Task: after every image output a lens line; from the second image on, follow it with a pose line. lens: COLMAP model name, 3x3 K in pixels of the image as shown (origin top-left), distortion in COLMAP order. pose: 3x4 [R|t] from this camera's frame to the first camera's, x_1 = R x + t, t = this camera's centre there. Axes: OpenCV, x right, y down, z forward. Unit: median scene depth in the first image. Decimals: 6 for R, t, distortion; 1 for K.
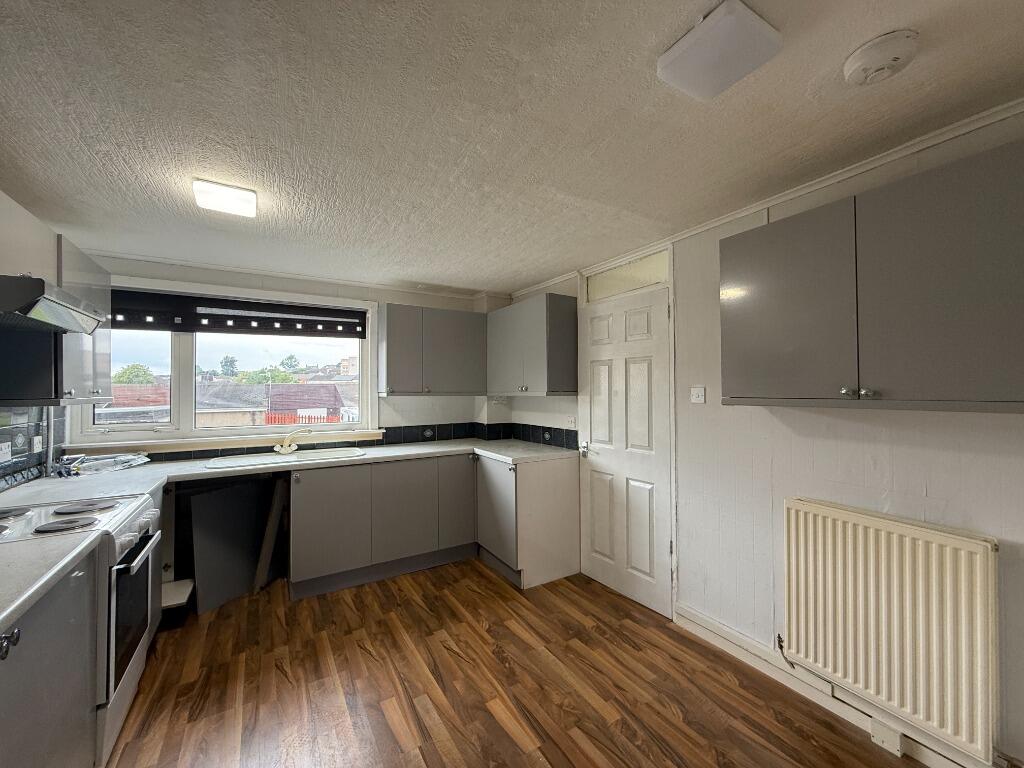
lens RADIAL K [[407.8, 0, 508.2], [0, 407.8, 385.0], [0, 0, 1]] dist [-0.002282, -0.000286]
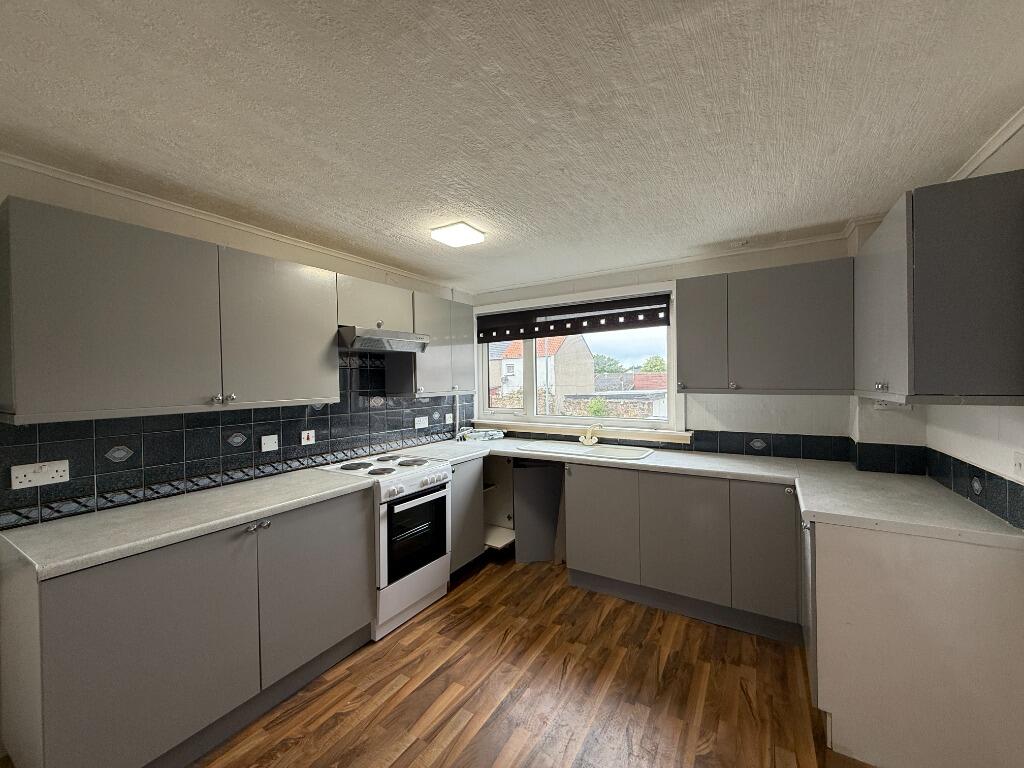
lens RADIAL K [[407.8, 0, 509.6], [0, 407.8, 383.9], [0, 0, 1]] dist [-0.002282, -0.000286]
pose [[0.459507, 0.008533, -0.888133, 0.329251], [0.021621, 0.999550, 0.020790, -0.018026], [0.887911, -0.028755, 0.459115, 0.376777]]
